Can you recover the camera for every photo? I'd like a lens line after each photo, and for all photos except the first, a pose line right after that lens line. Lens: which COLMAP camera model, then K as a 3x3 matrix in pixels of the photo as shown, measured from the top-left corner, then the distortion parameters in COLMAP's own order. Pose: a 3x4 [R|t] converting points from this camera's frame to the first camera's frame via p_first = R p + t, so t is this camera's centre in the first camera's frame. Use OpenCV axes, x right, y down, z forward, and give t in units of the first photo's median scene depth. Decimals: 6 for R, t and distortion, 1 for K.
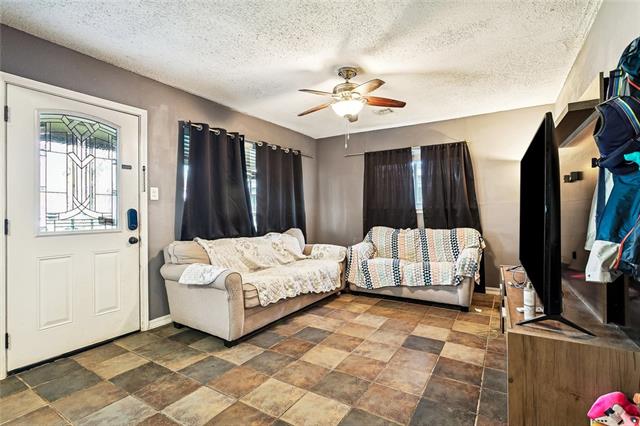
lens RADIAL K [[310.9, 0, 316.3], [0, 310.9, 213.4], [0, 0, 1]] dist [-0.030014, 0.000534]
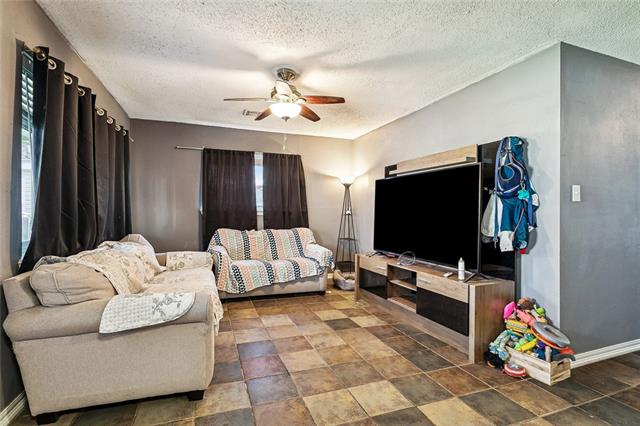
lens RADIAL K [[310.9, 0, 316.3], [0, 310.9, 213.4], [0, 0, 1]] dist [-0.030014, 0.000534]
pose [[0.612758, 0.009329, 0.790215, -0.540864], [-0.005645, 0.999956, -0.007427, 0.000774], [-0.790250, 0.000090, 0.612784, 0.268717]]
